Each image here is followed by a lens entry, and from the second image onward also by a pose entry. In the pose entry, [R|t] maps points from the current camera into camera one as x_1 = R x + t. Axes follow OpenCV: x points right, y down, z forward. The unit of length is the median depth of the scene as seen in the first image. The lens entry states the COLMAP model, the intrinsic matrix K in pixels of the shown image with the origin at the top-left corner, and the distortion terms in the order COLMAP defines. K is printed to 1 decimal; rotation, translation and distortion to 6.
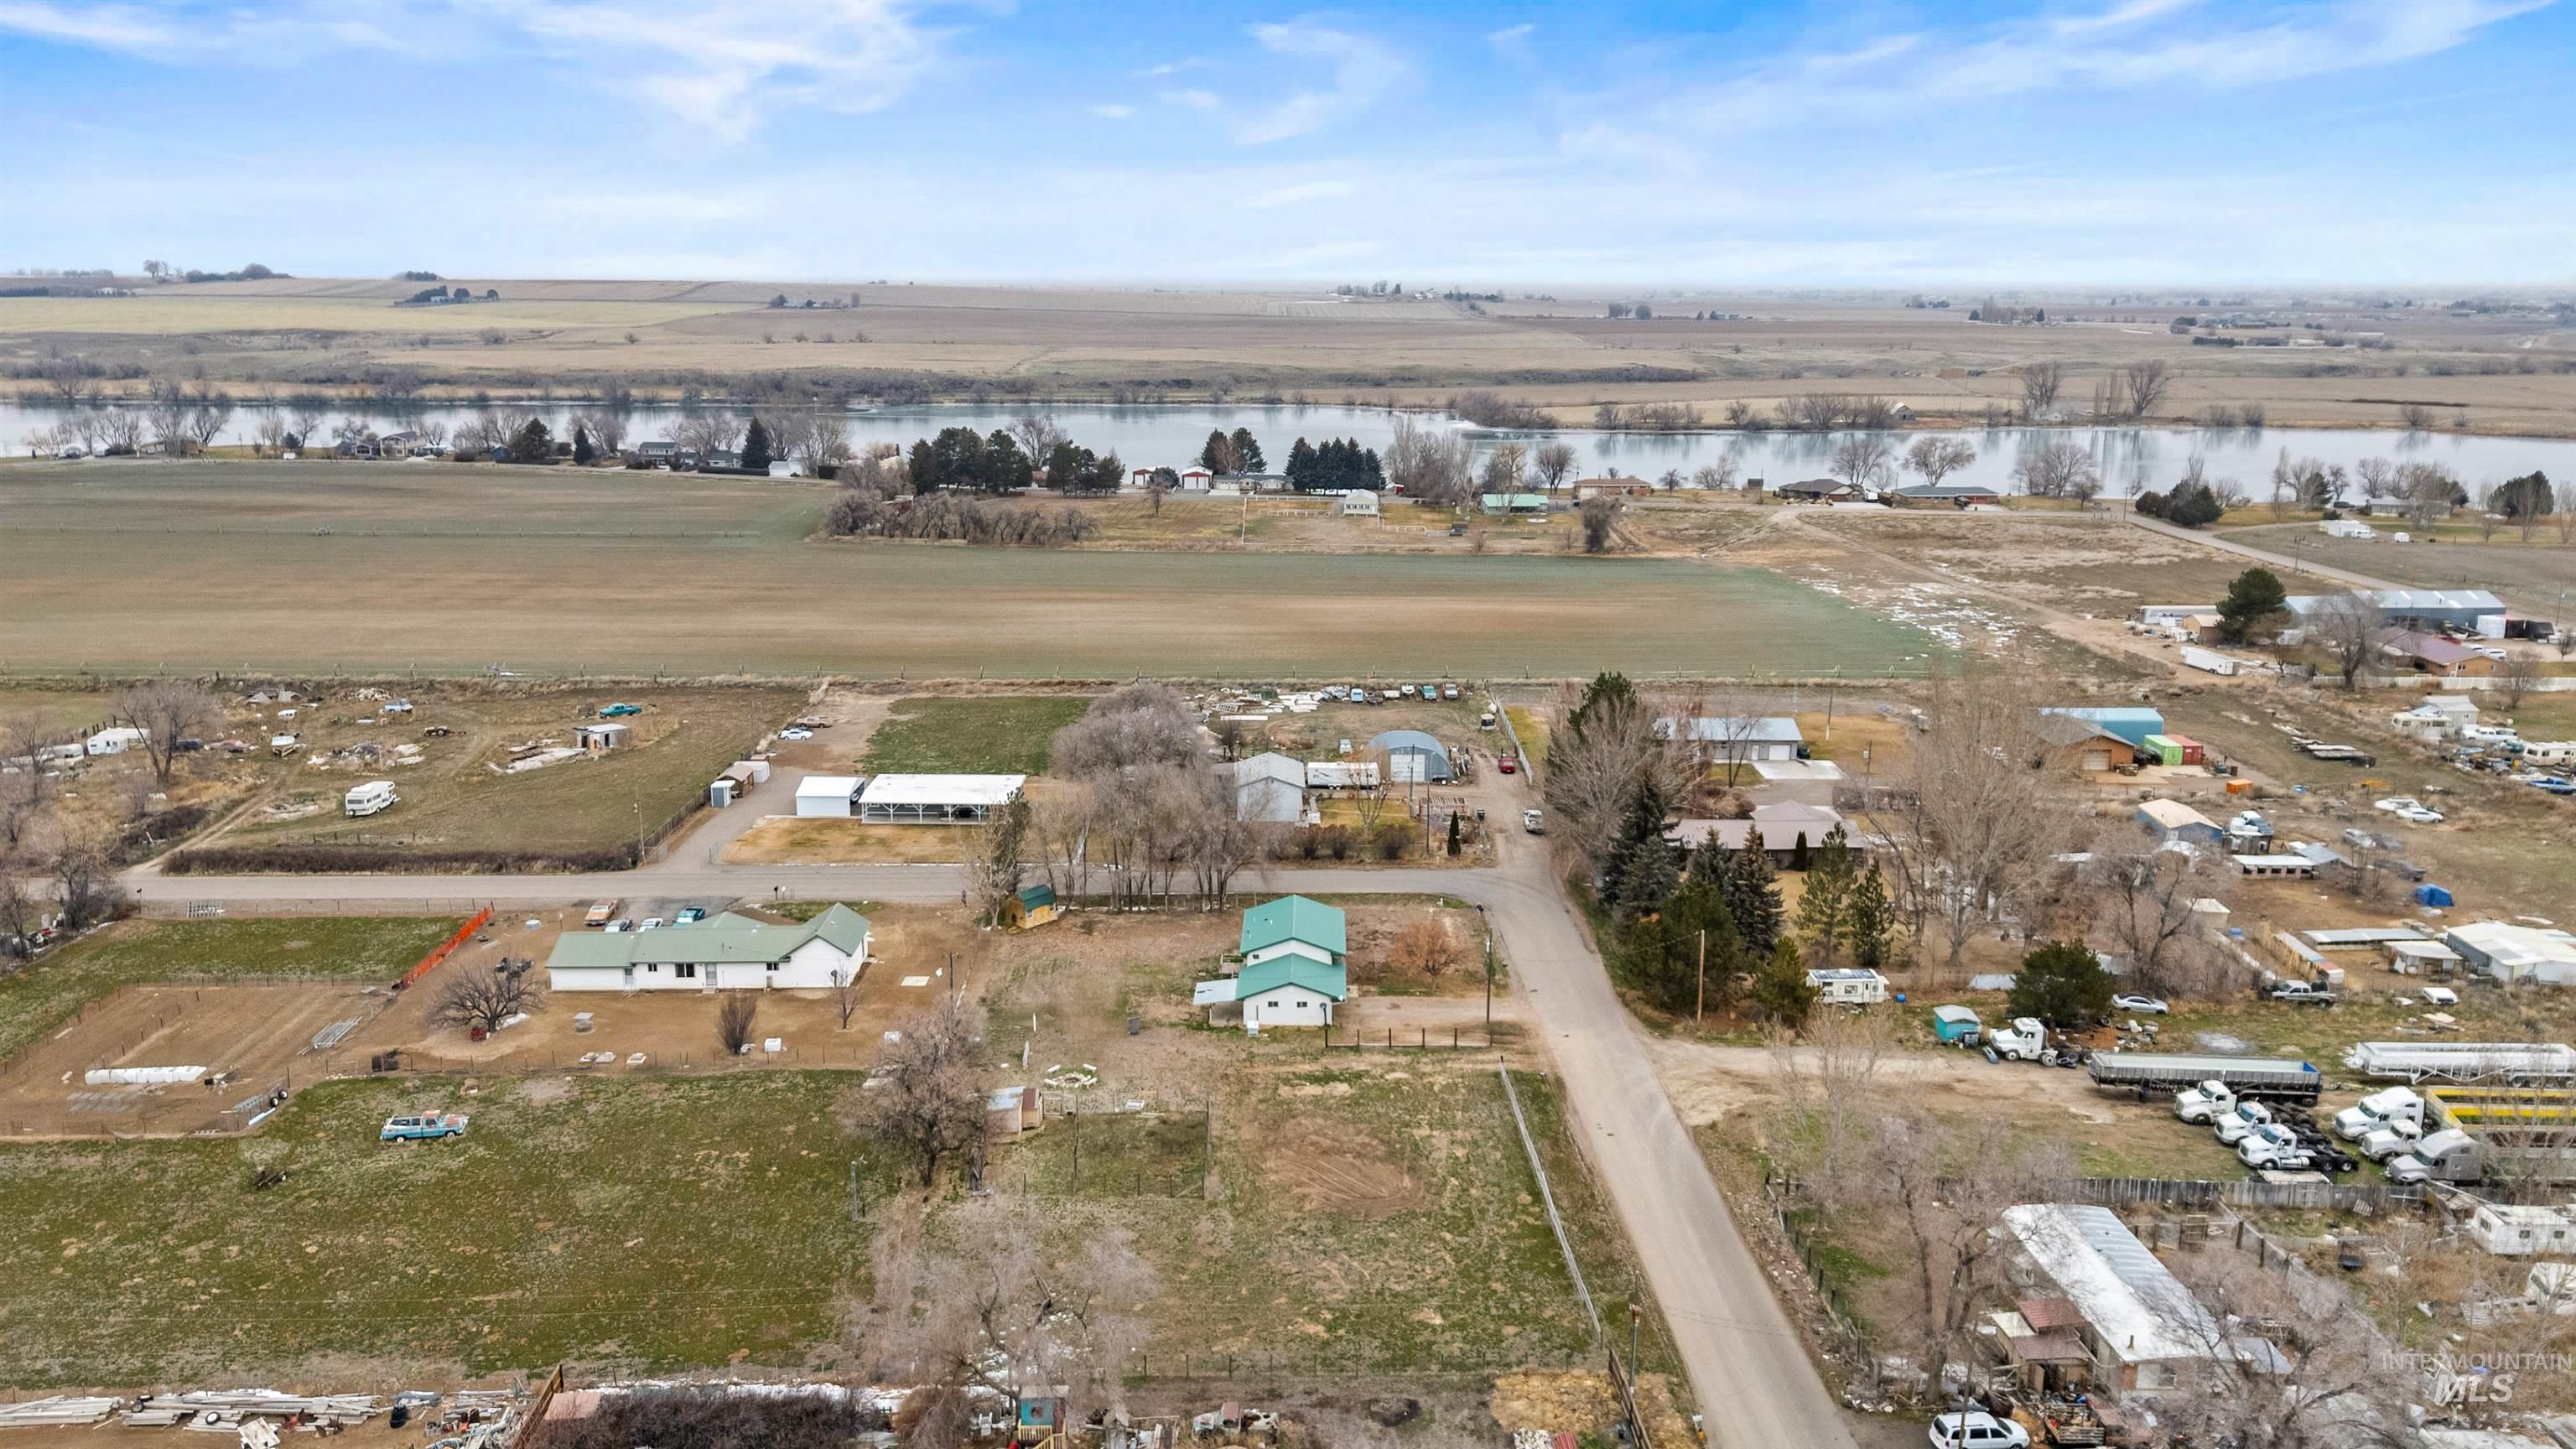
lens RADIAL K [[1882.5, 0, 1308.2], [0, 1882.5, 707.9], [0, 0, 1]] dist [0.067457, -0.045156]
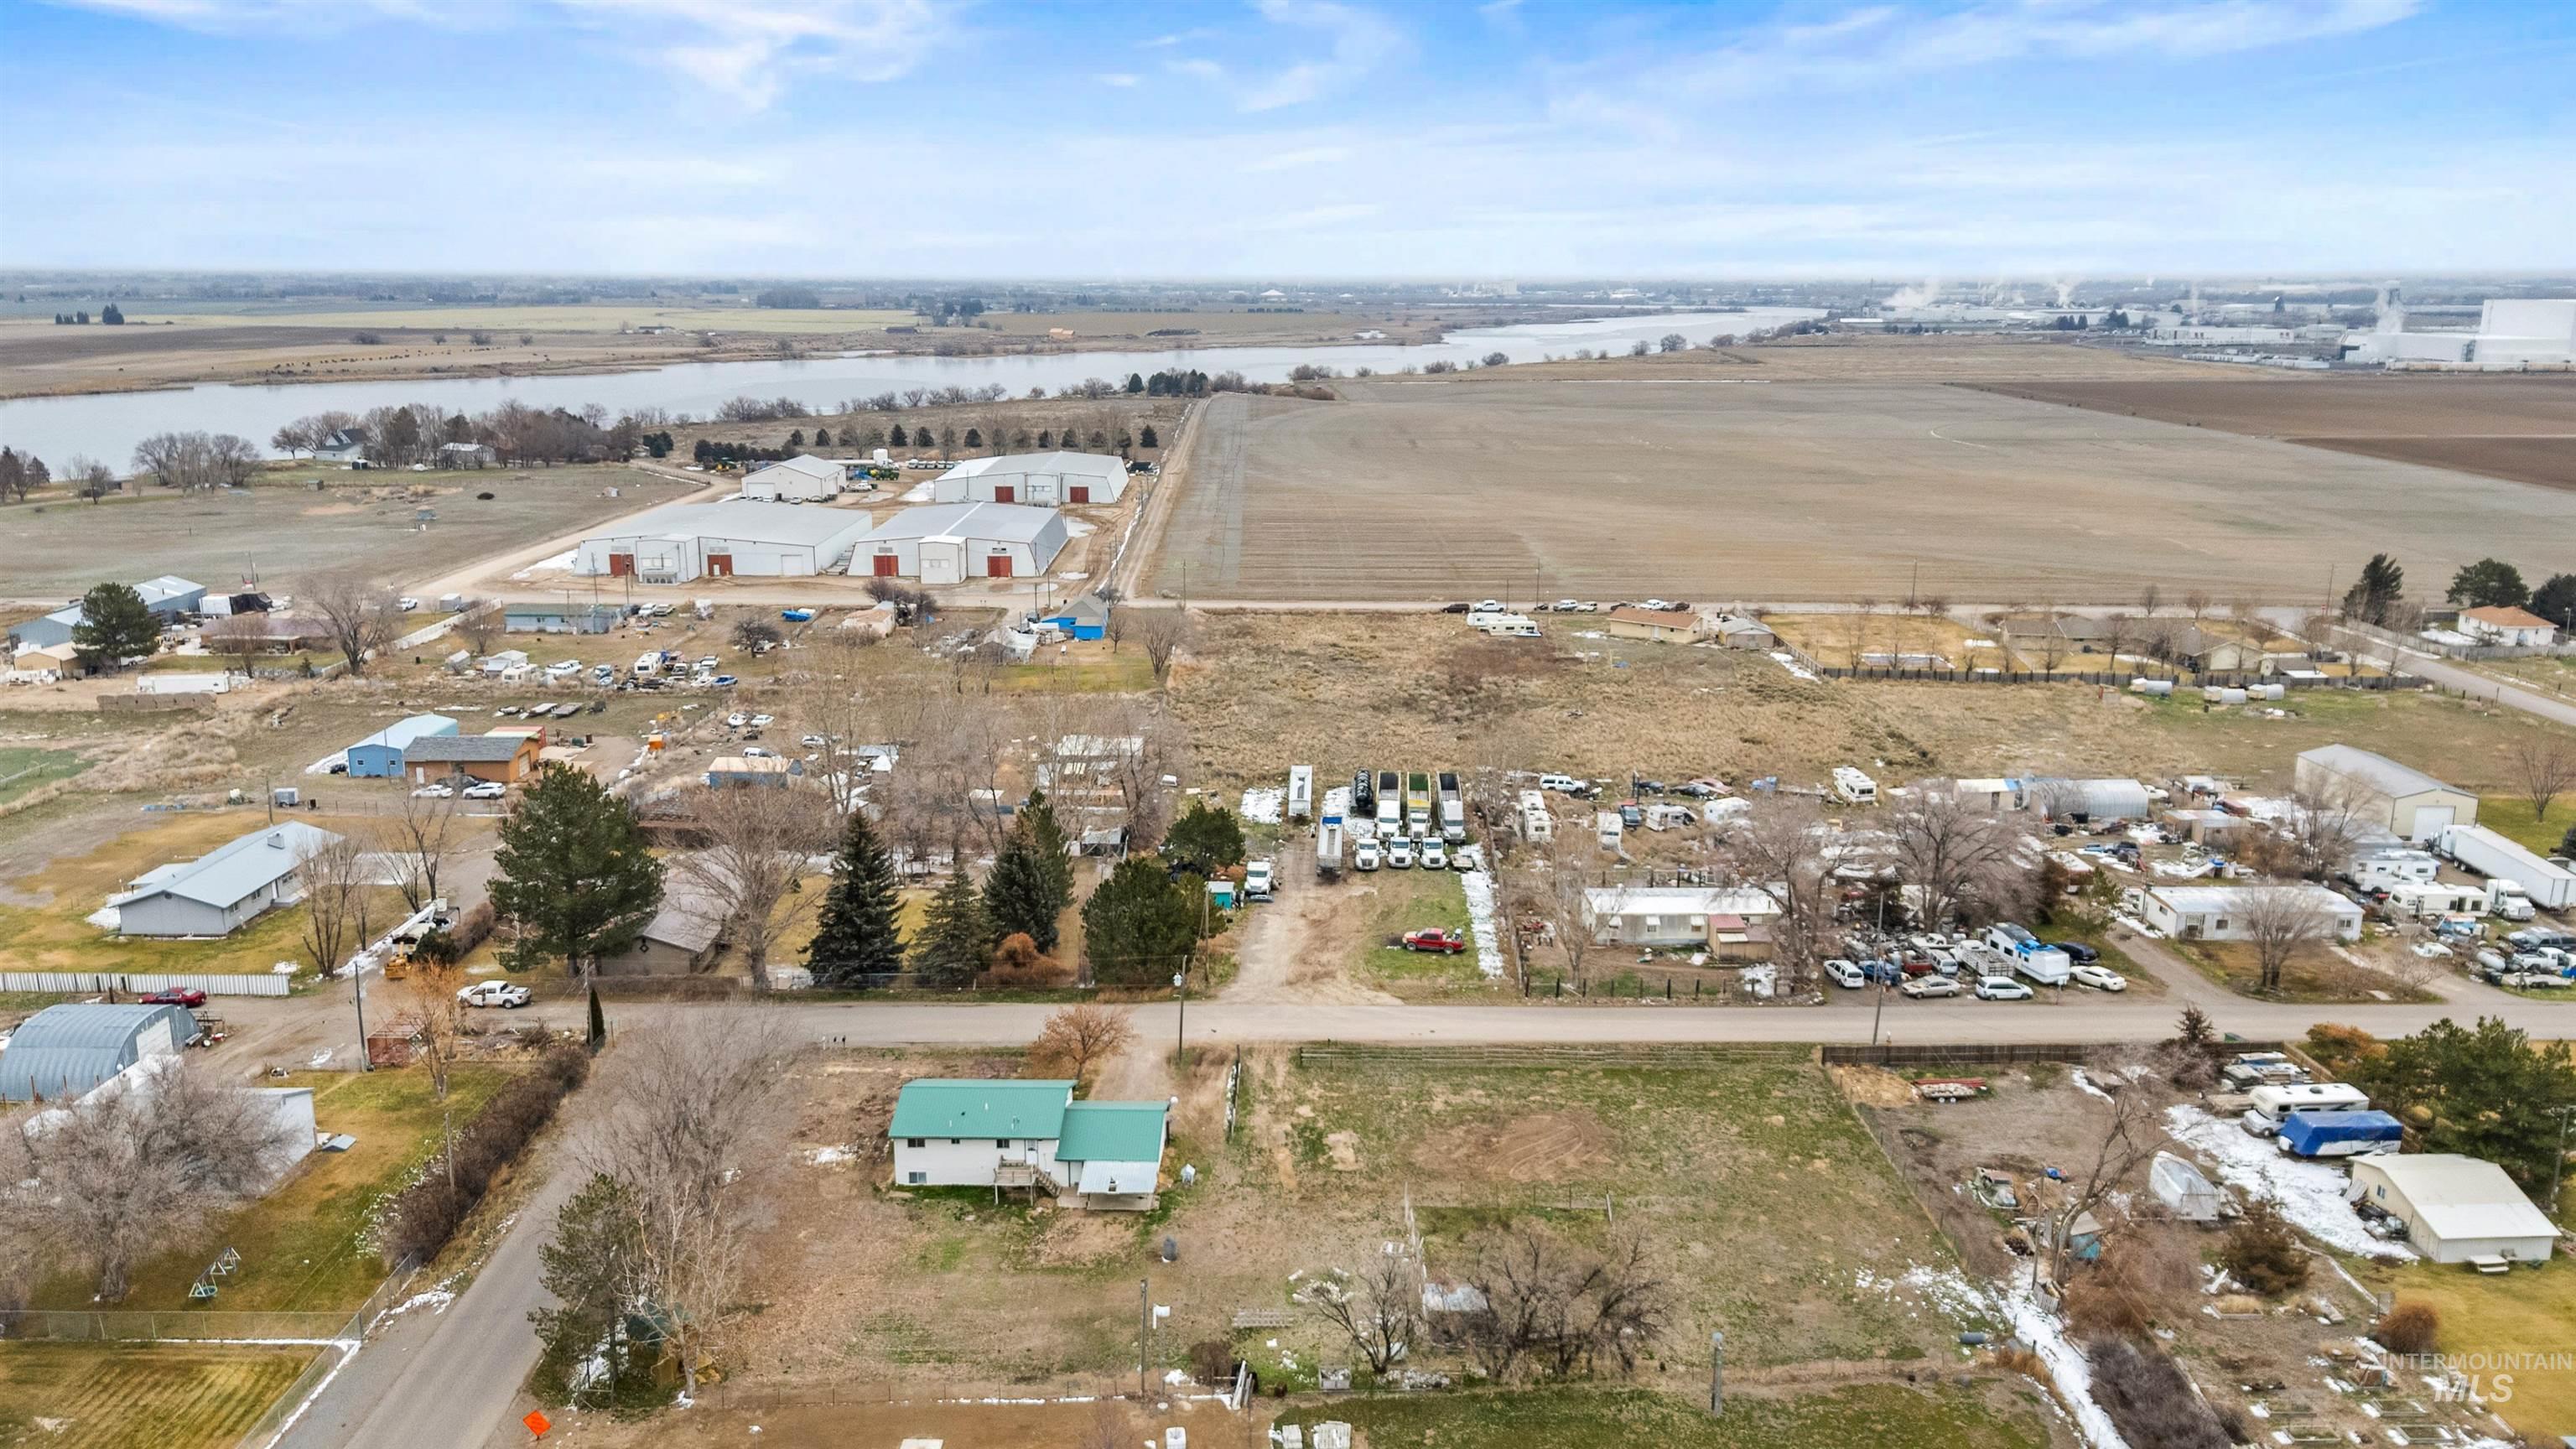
lens RADIAL K [[1882.5, 0, 1295.5], [0, 1882.5, 728.9], [0, 0, 1]] dist [0.067457, -0.045156]
pose [[0.018350, -0.241376, 0.970258, -0.827522], [0.217691, 0.948105, 0.231748, -0.207798], [-0.975845, 0.206963, 0.069943, 0.903269]]
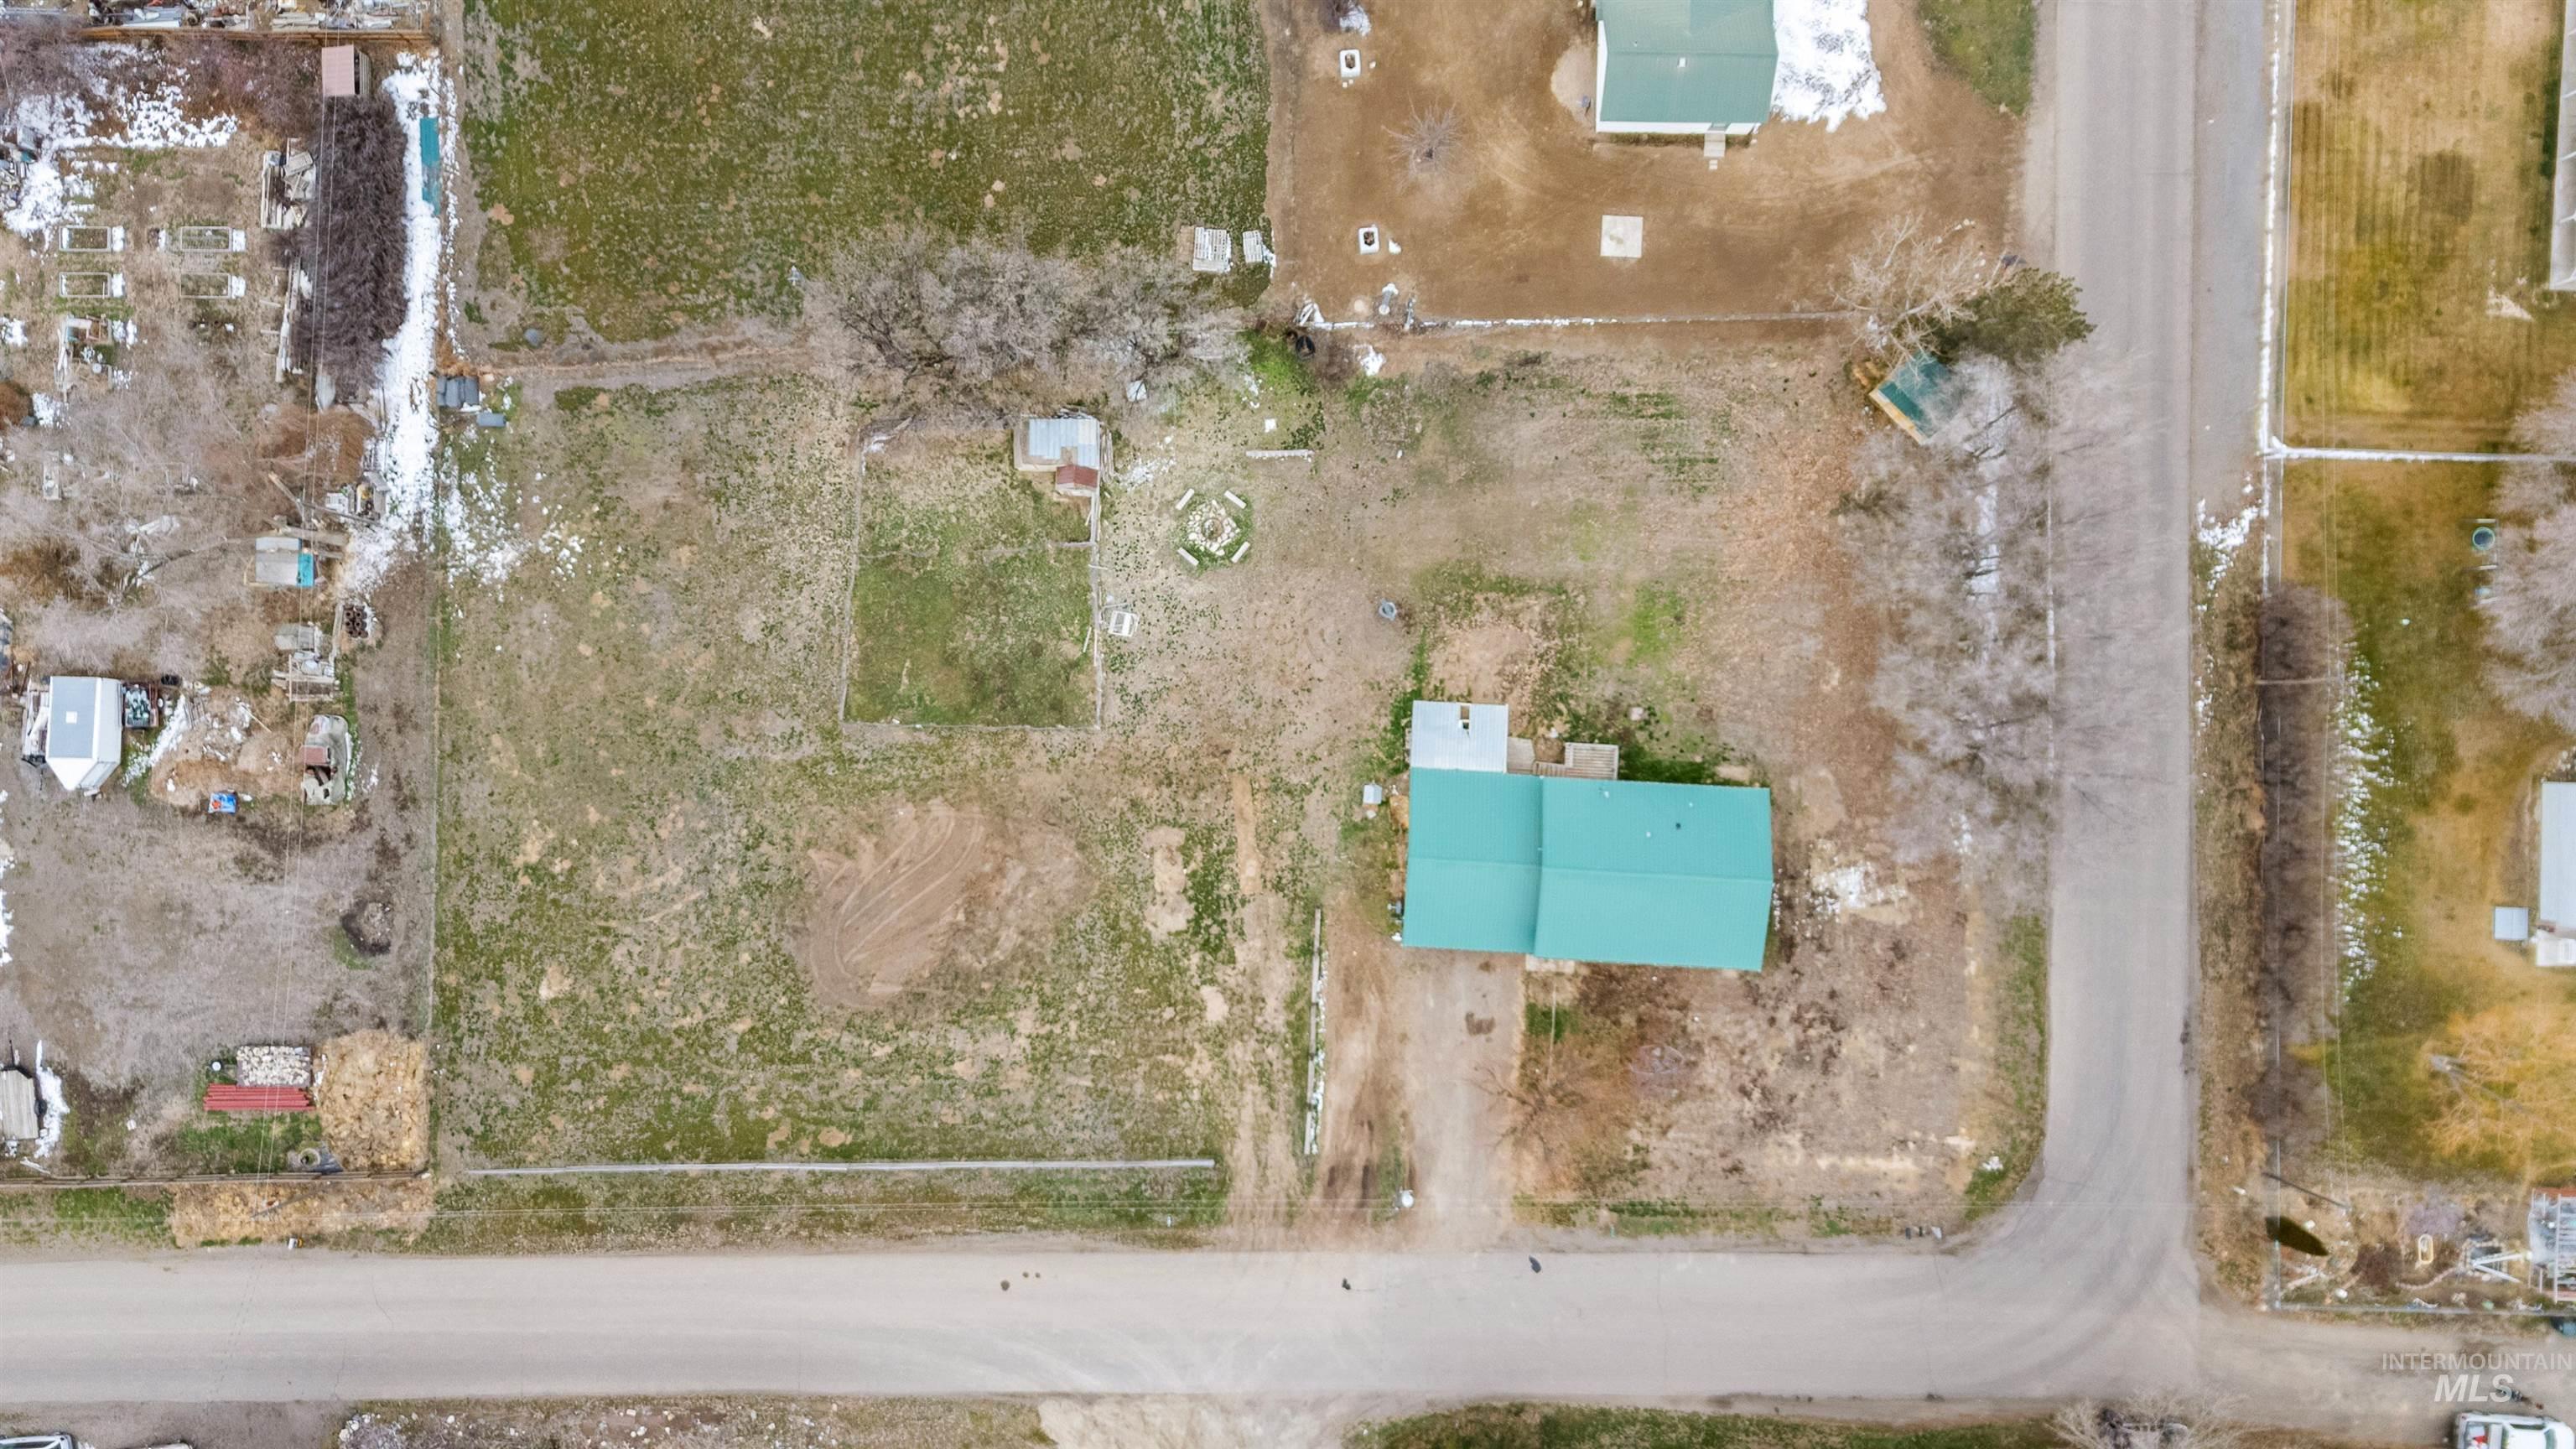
lens RADIAL K [[1882.5, 0, 1297.4], [0, 1882.5, 720.8], [0, 0, 1]] dist [0.067457, -0.045156]
pose [[-0.046265, 0.998762, -0.018276, -0.043796], [-0.229466, 0.007181, 0.973290, -0.471149], [0.972216, 0.049223, 0.228850, 0.873789]]
